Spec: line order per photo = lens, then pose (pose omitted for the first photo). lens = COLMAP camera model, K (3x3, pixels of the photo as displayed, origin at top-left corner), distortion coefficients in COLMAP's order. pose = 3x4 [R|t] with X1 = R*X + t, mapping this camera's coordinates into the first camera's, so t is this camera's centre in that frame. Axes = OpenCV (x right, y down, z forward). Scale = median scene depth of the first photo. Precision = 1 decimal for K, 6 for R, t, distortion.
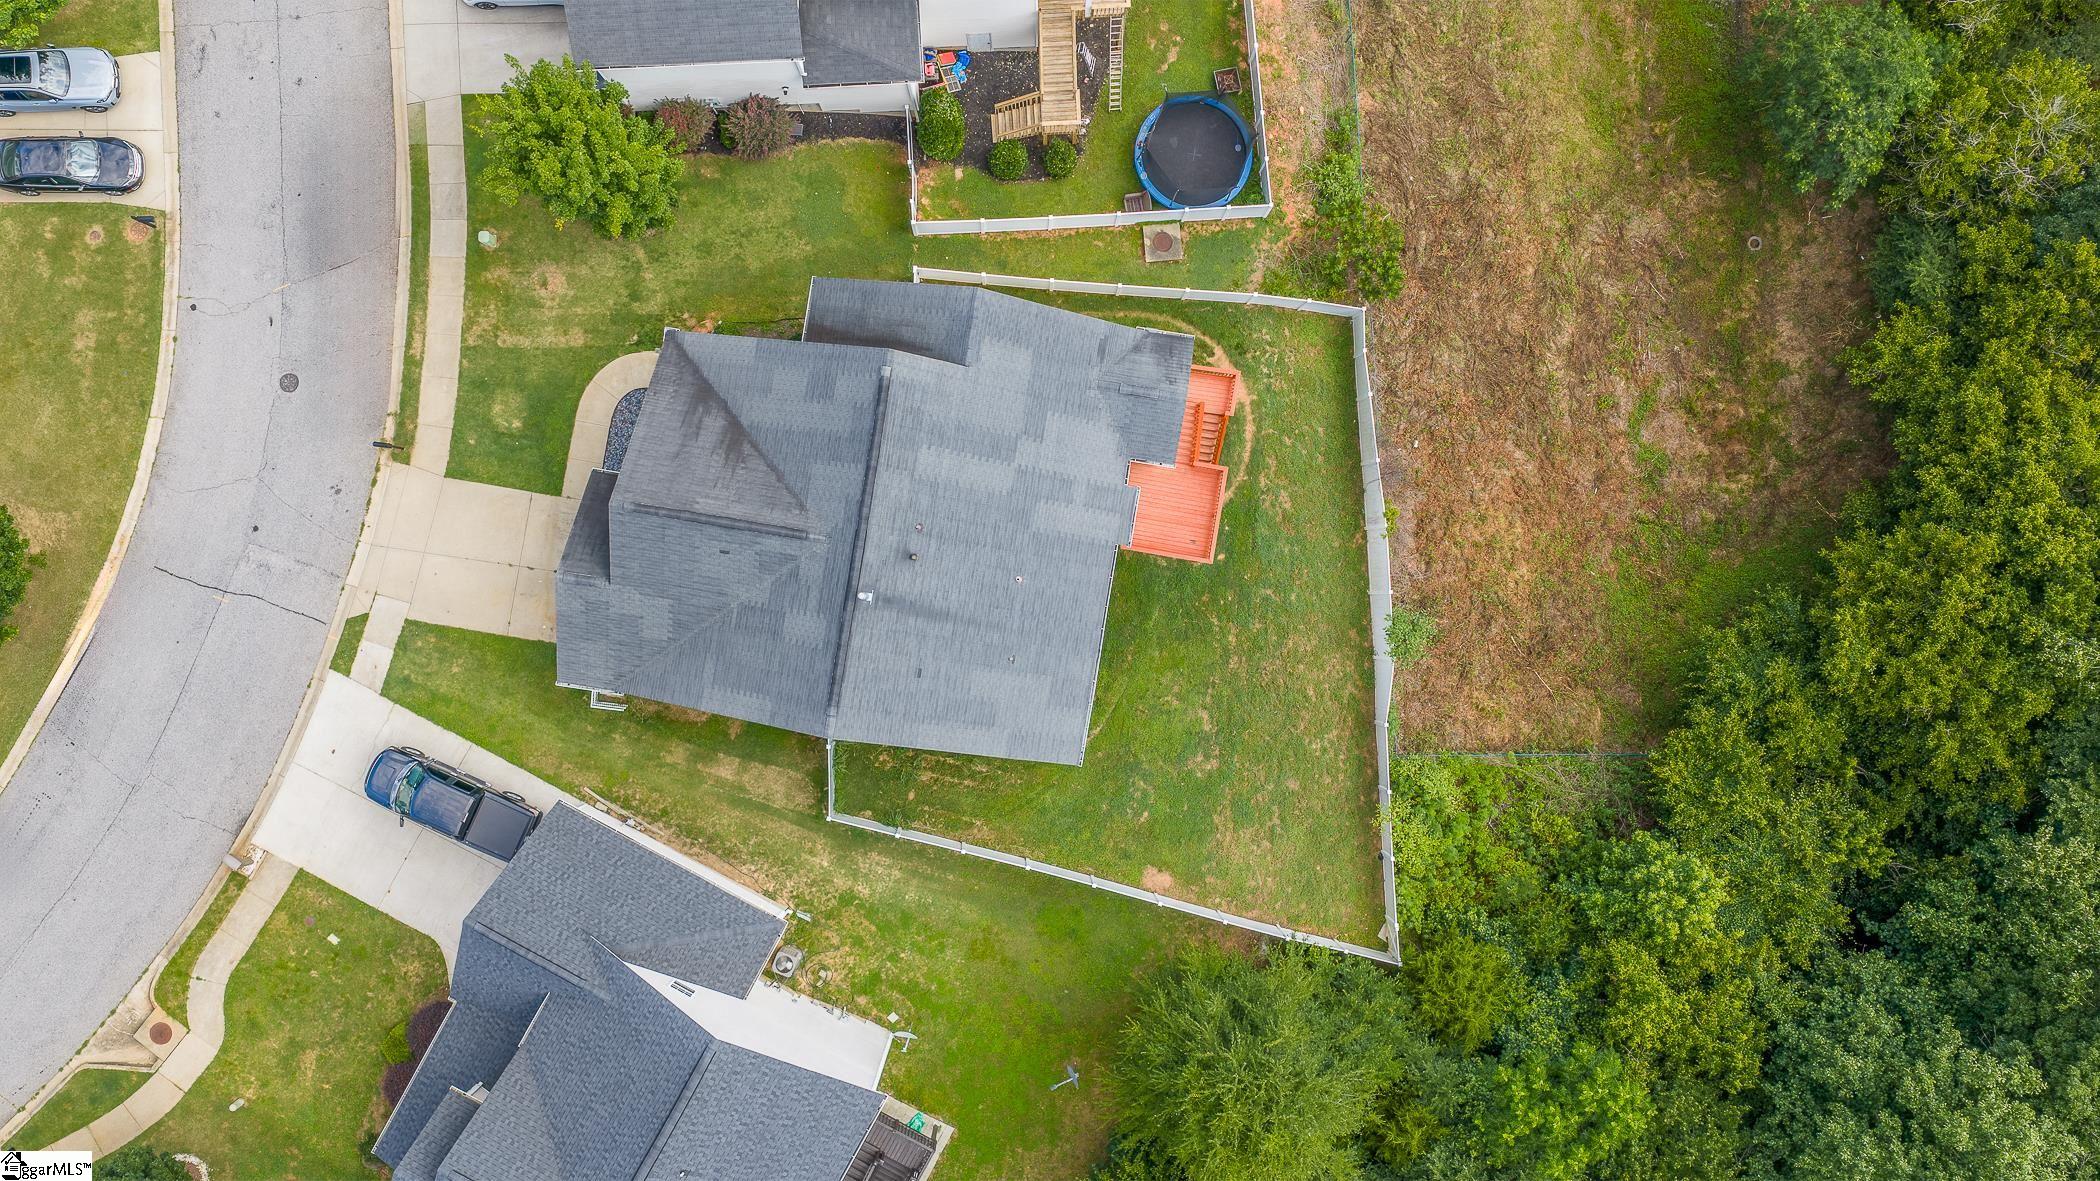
lens RADIAL K [[1730.9, 0, 1050.0], [0, 1730.9, 590.5], [0, 0, 1]] dist [0.042295, -0.086449]
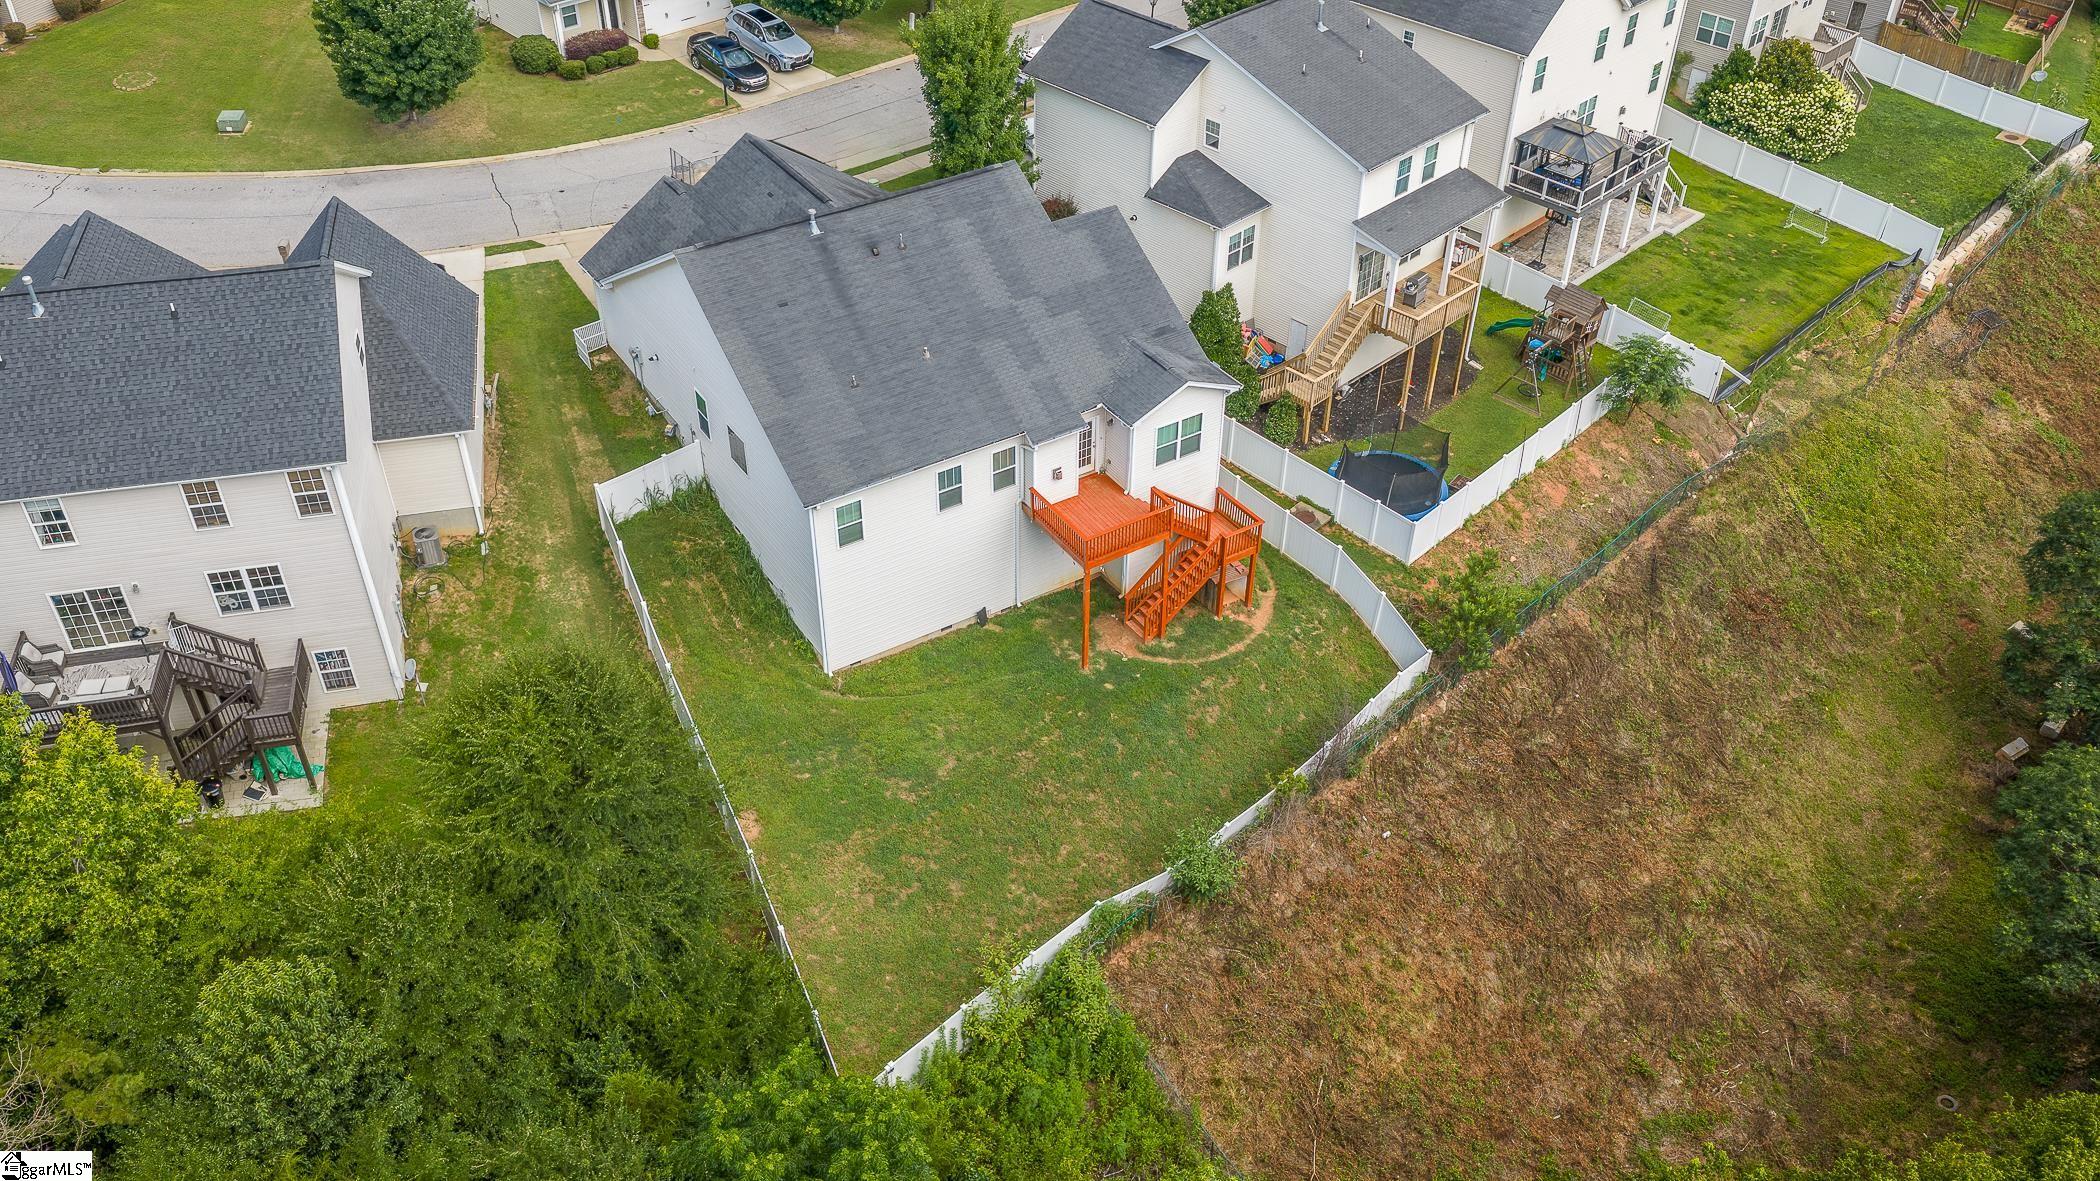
lens RADIAL K [[1730.9, 0, 1050.0], [0, 1730.9, 590.5], [0, 0, 1]] dist [0.042295, -0.086449]
pose [[0.670022, 0.462294, -0.580823, 0.545367], [-0.742331, 0.413123, -0.527517, 0.425453], [-0.003916, 0.784611, 0.619976, 0.439677]]
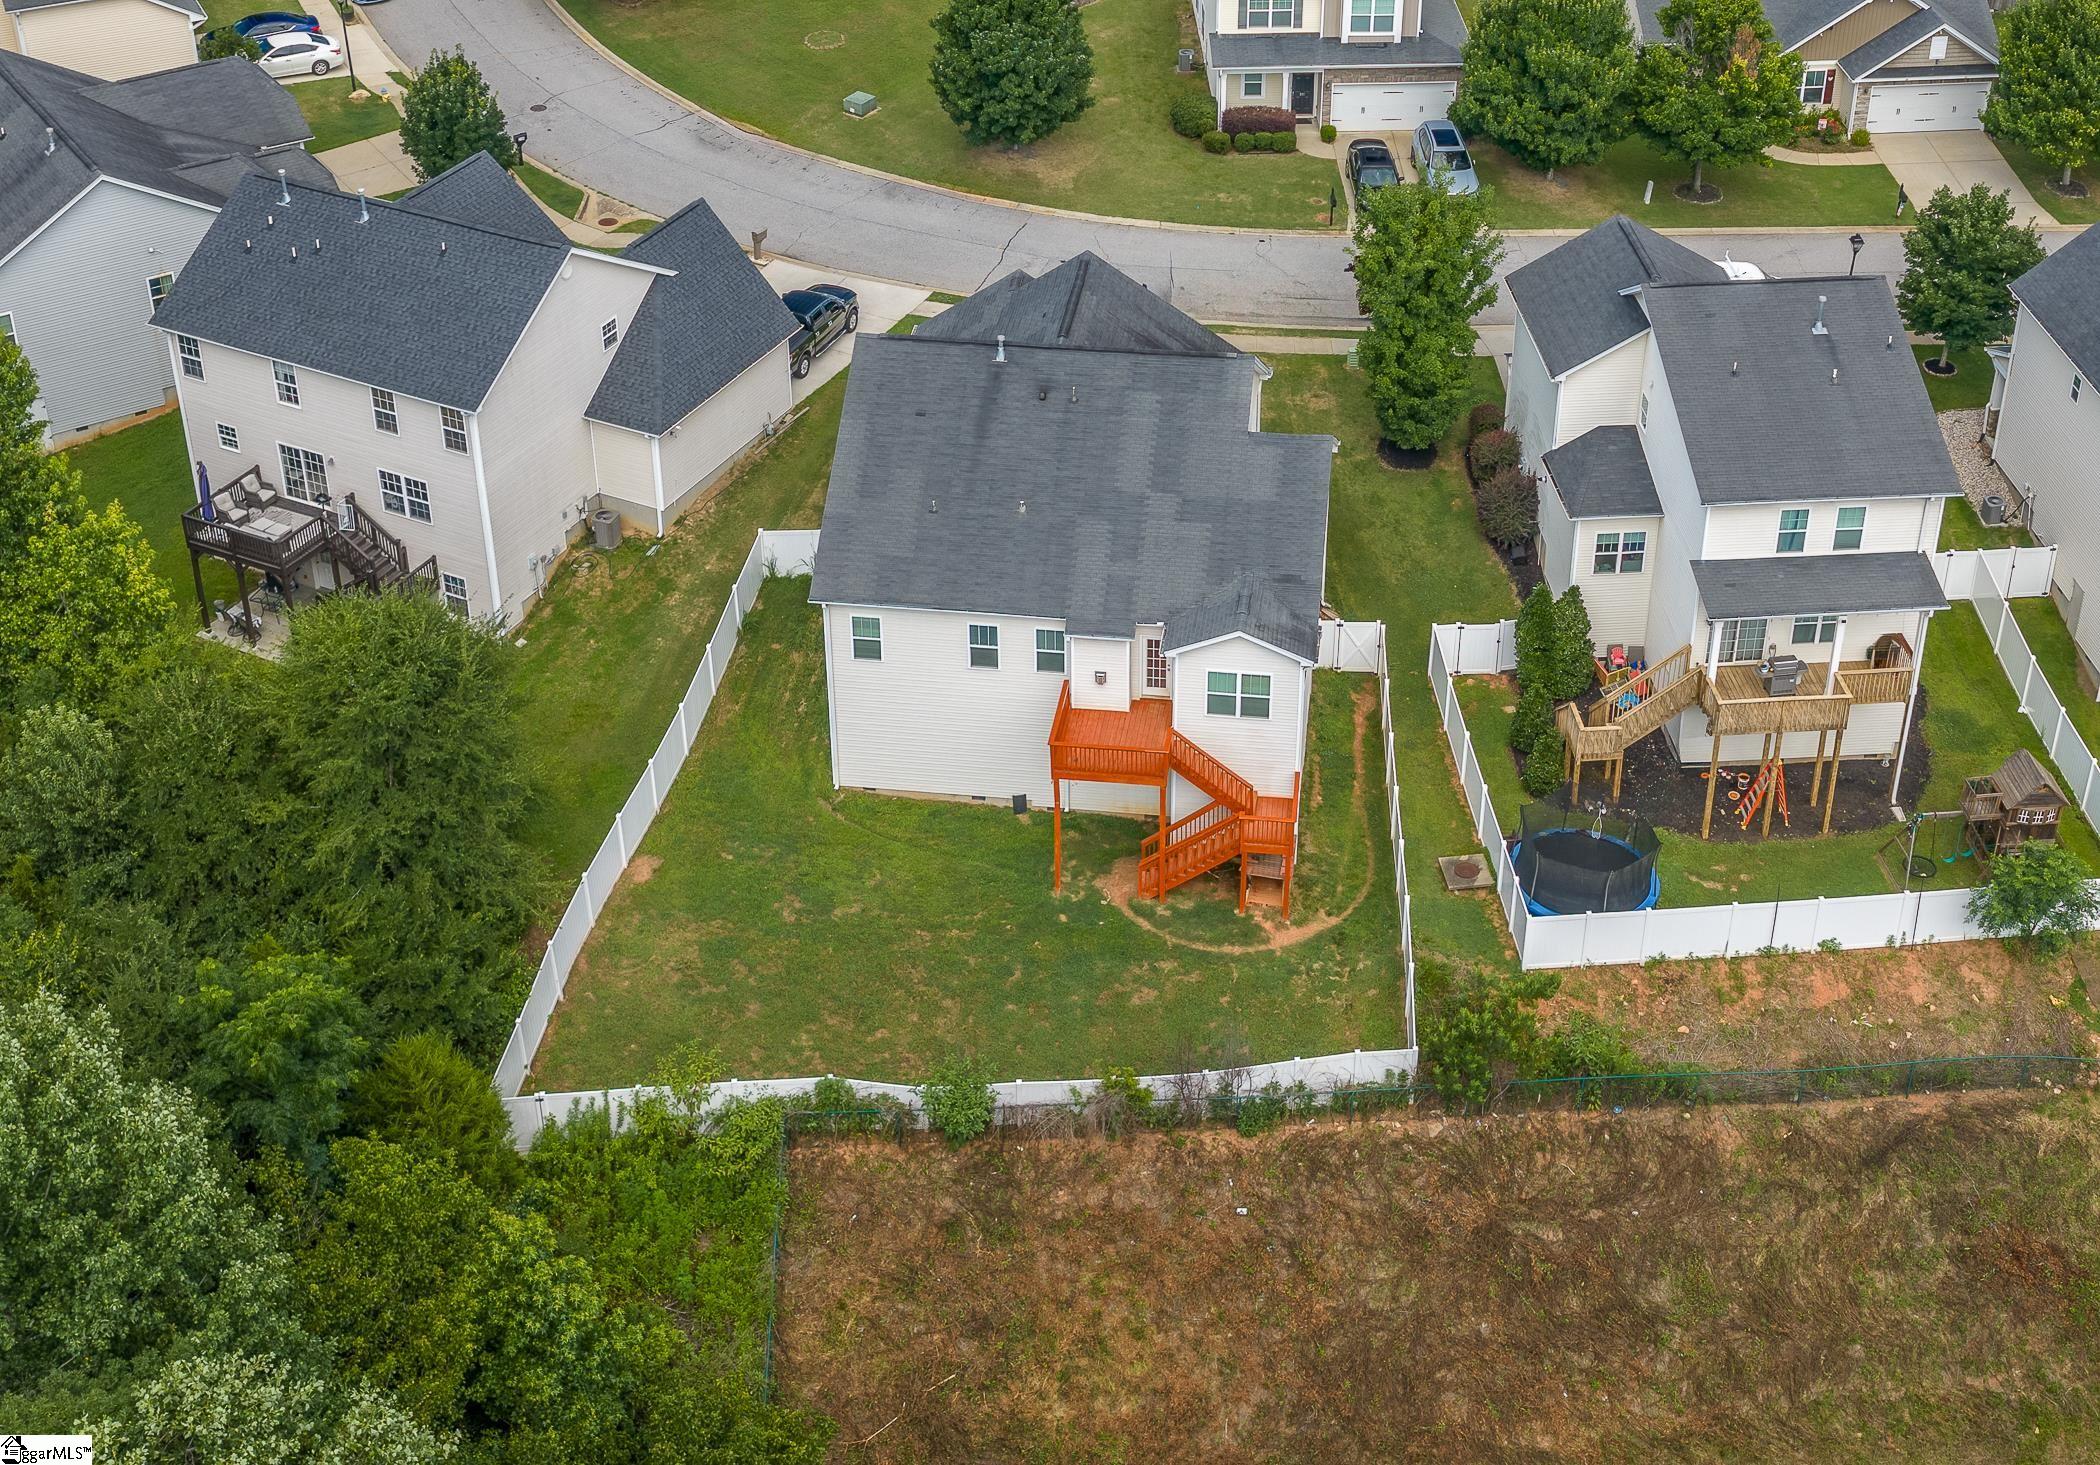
lens RADIAL K [[2857.3, 0, 1096.6], [0, 2857.3, 528.5], [0, 0, 1]] dist [0.090857, -0.407655]
pose [[0.034717, 0.508812, -0.860177, 1.085015], [-0.999396, 0.019191, -0.028984, -0.001120], [0.001760, 0.860664, 0.509171, 0.215440]]
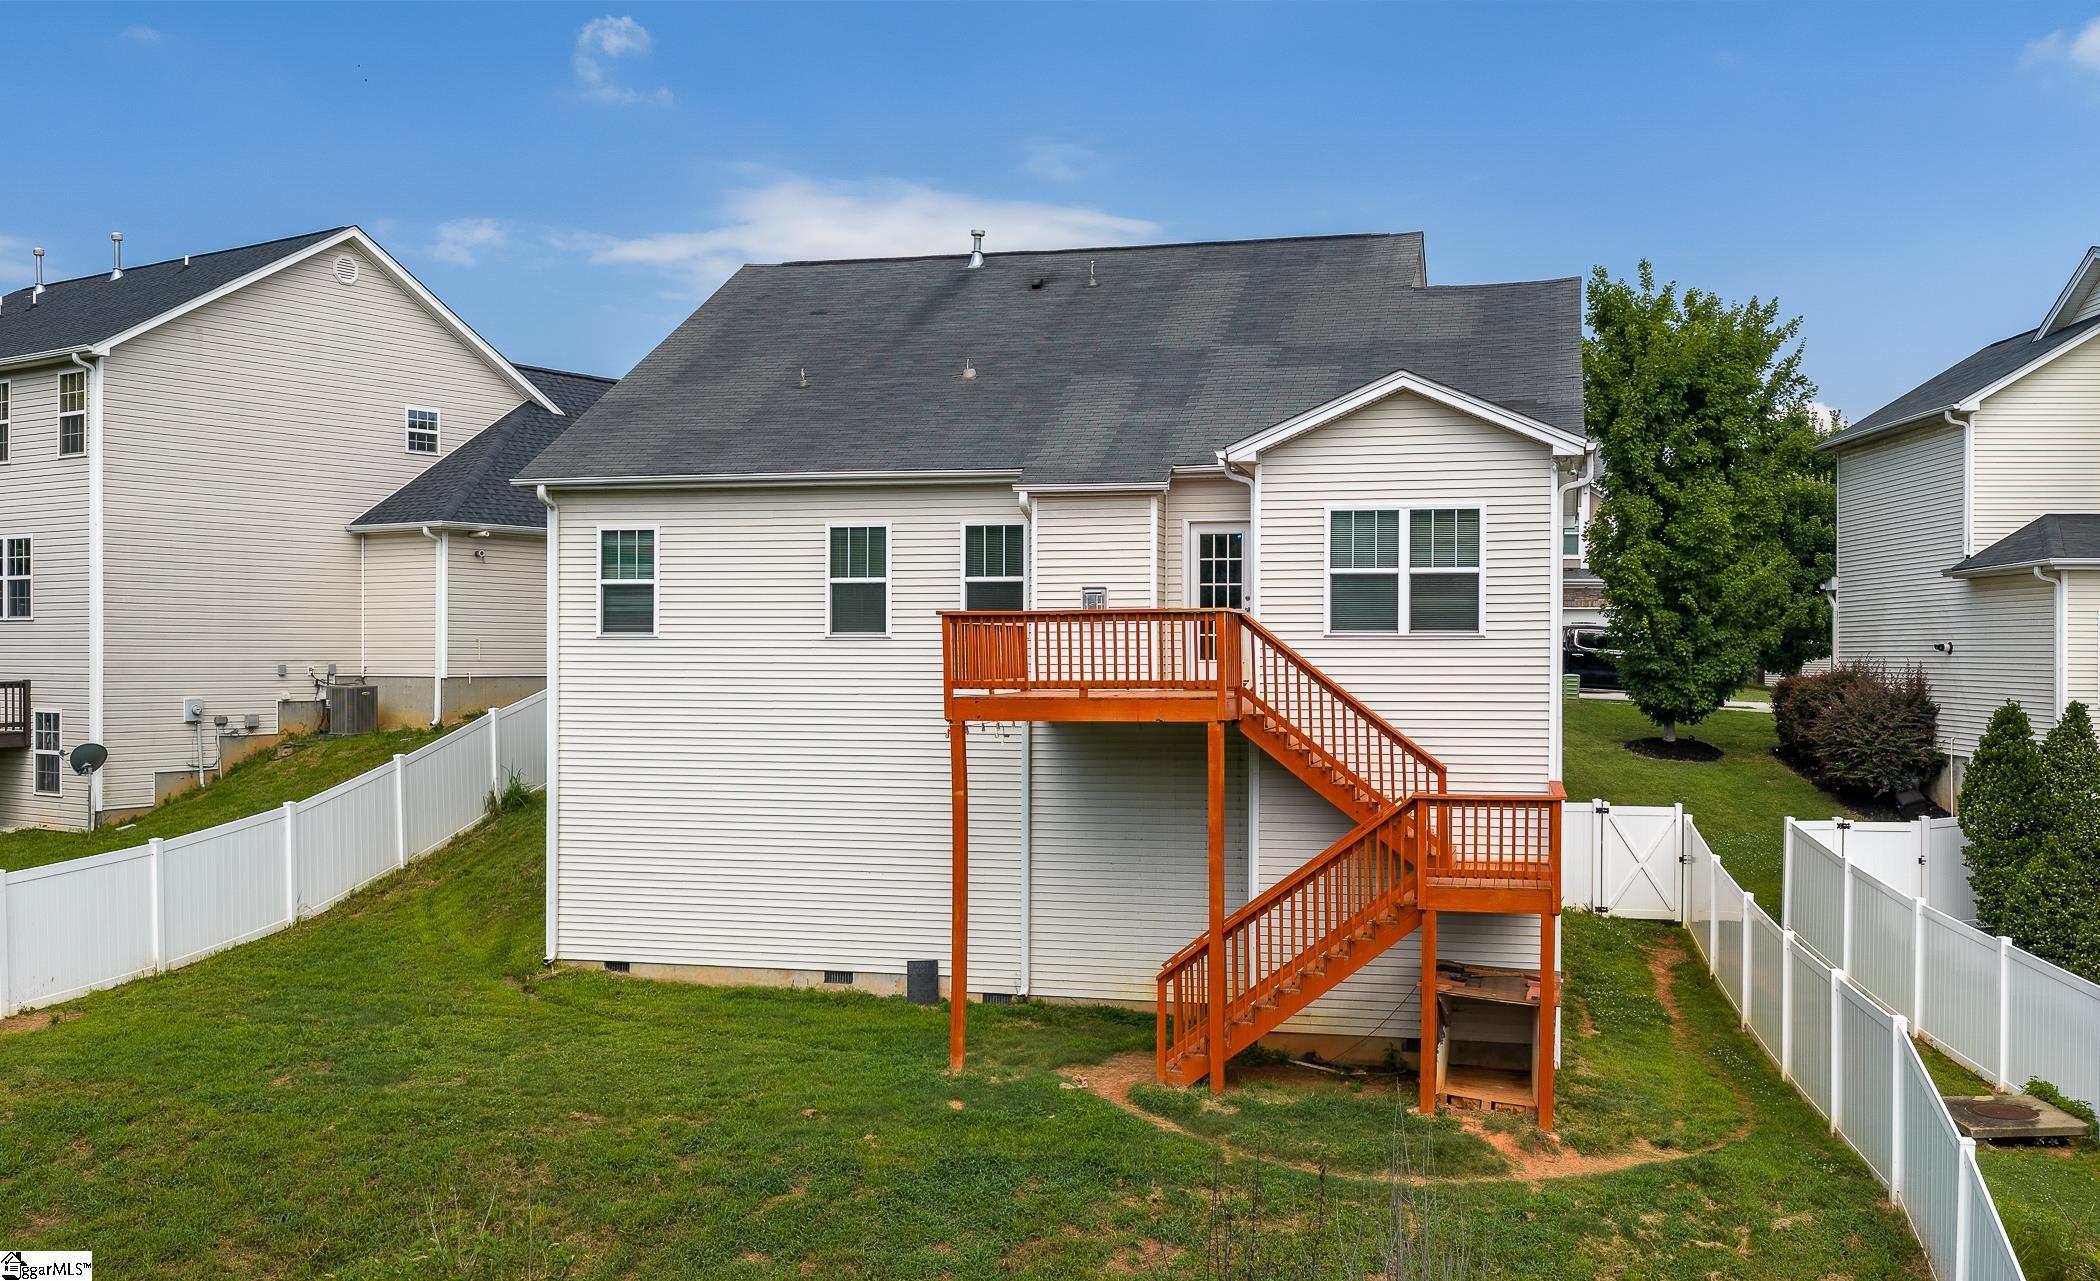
lens RADIAL K [[1912.4, 0, 1088.2], [0, 1912.4, 649.2], [0, 0, 1]] dist [0.052092, -0.134429]
pose [[-0.079037, -0.010131, -0.996820, 0.417593], [-0.996869, -0.001653, 0.079058, -0.066708], [-0.002448, 0.999947, -0.009969, 0.922862]]
